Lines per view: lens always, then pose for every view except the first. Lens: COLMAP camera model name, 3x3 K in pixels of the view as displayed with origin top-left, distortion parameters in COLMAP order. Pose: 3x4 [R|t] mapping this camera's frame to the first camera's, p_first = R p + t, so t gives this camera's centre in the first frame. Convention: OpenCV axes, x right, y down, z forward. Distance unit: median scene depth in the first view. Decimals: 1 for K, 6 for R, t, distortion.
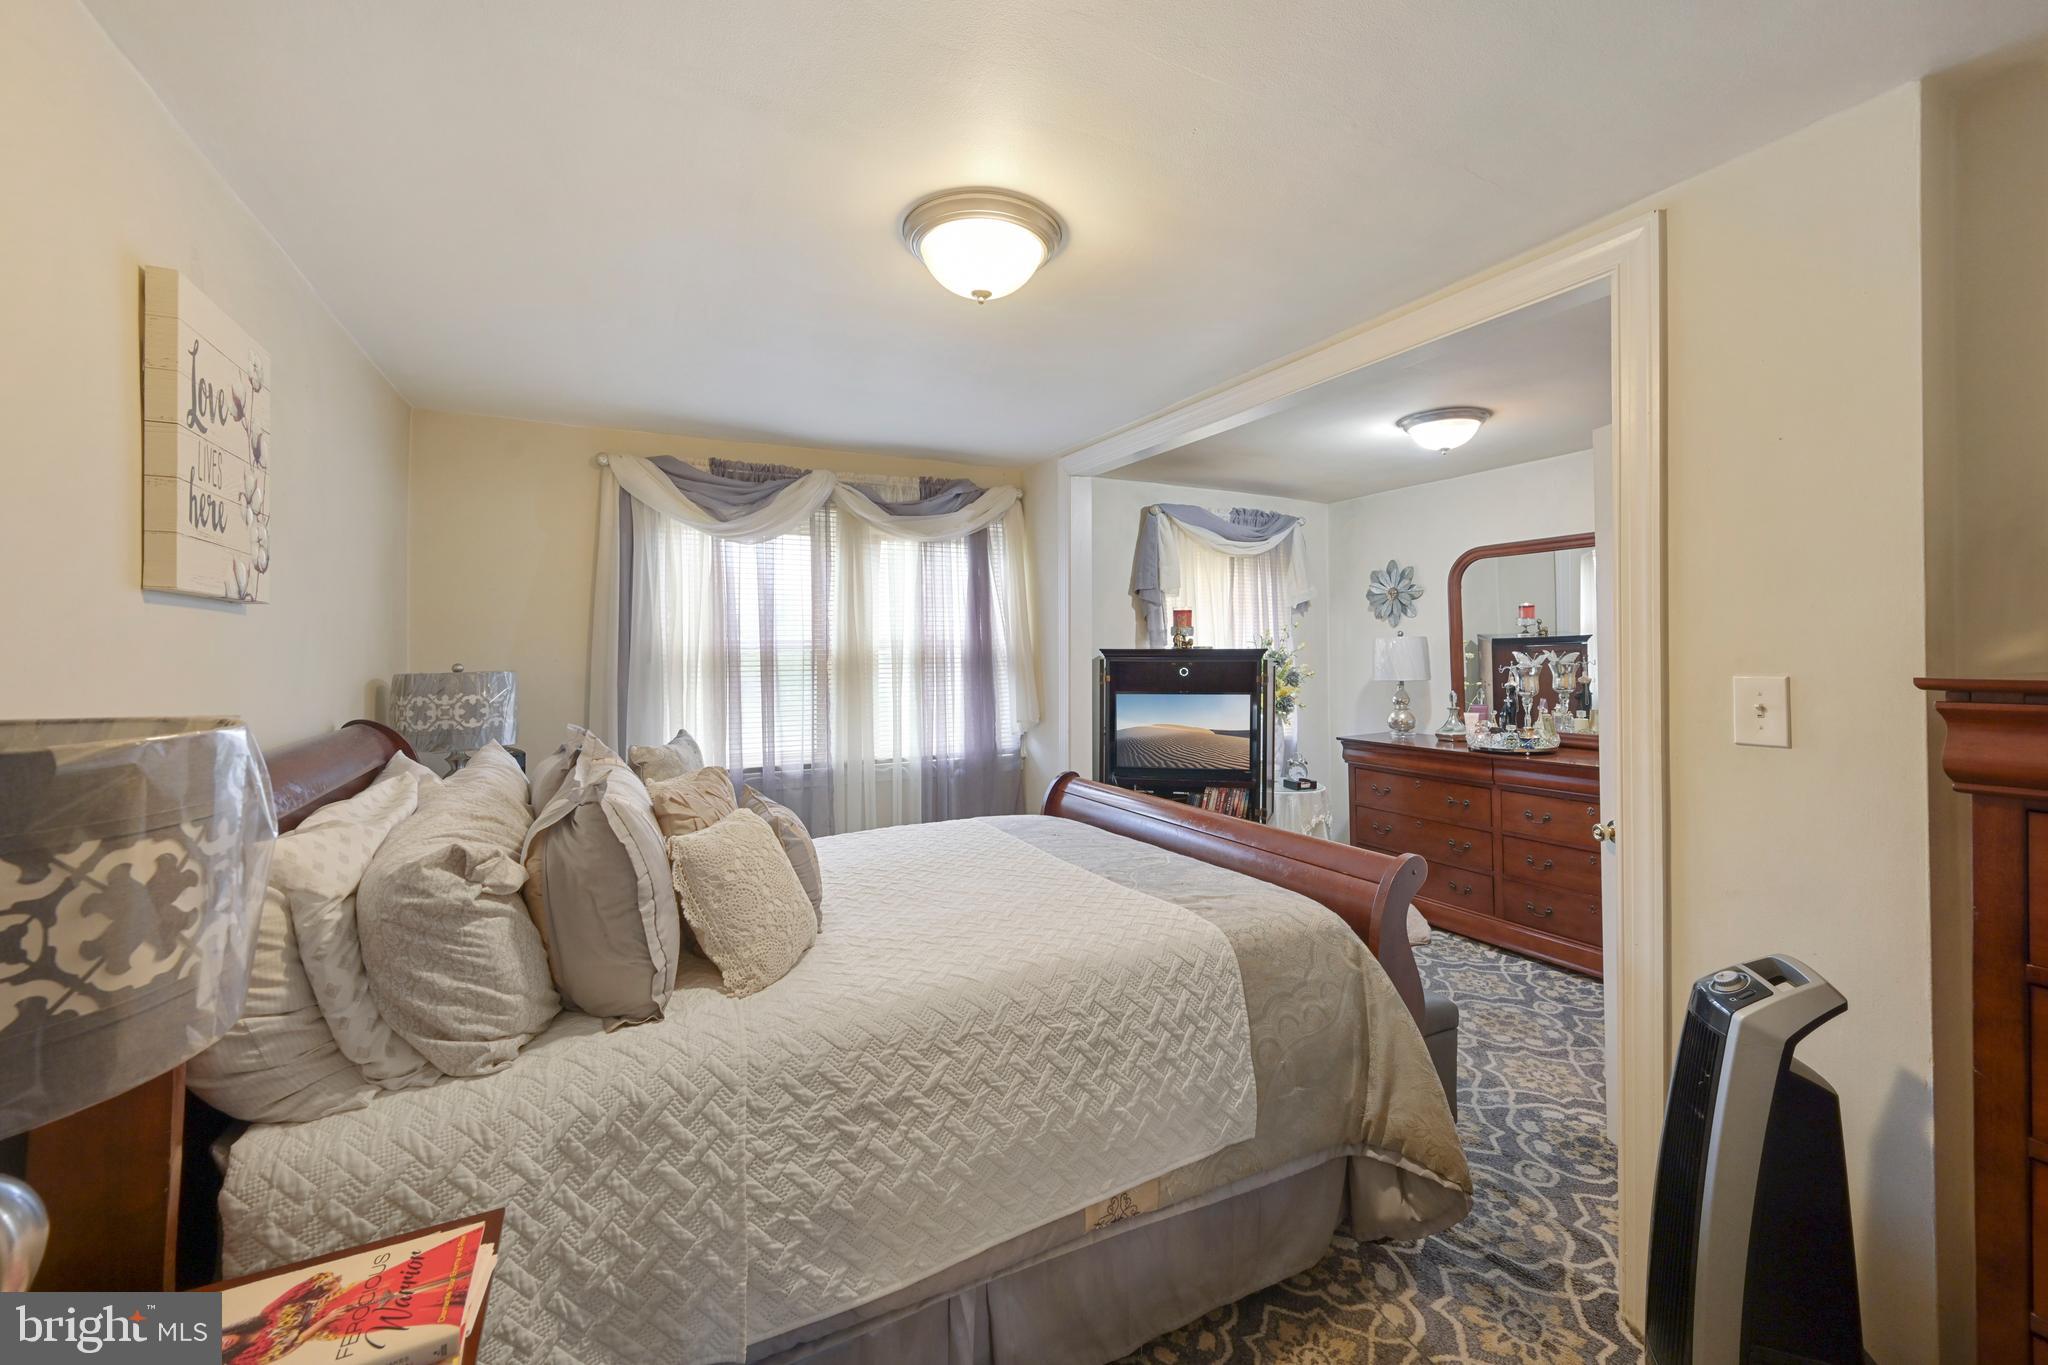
lens RADIAL K [[826.9, 0, 1011.5], [0, 826.9, 661.8], [0, 0, 1]] dist [0.000341, 0.000422]
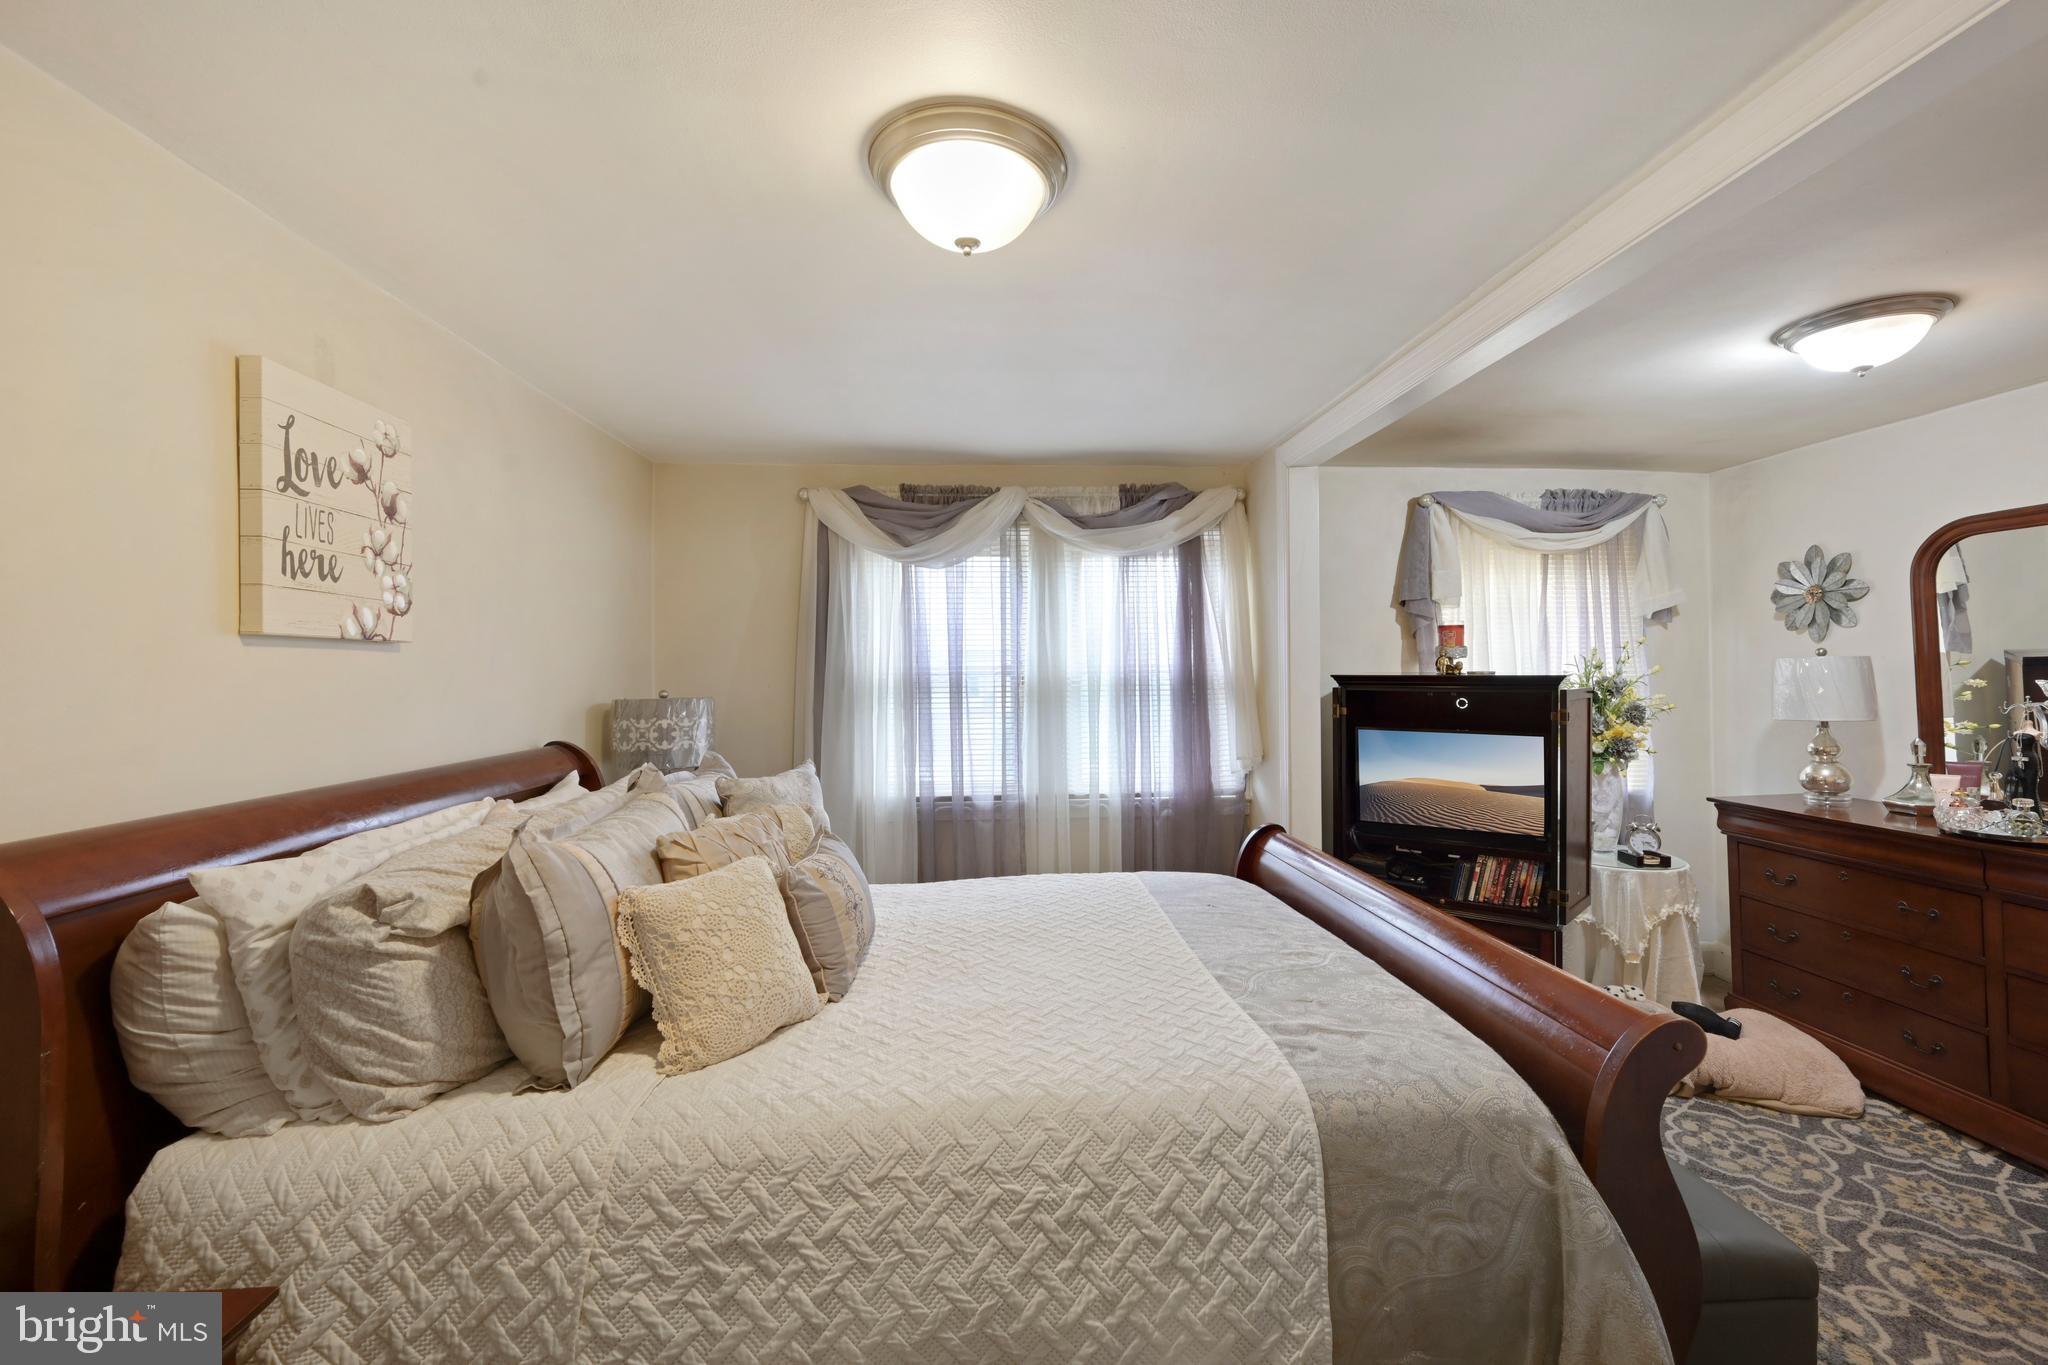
lens RADIAL K [[826.9, 0, 1025.3], [0, 826.9, 679.8], [0, 0, 1]] dist [0.000341, 0.000422]
pose [[0.920793, 0.003166, -0.390040, 0.309516], [-0.003579, 0.999994, -0.000332, -0.020166], [0.390036, 0.001701, 0.920798, 0.266235]]
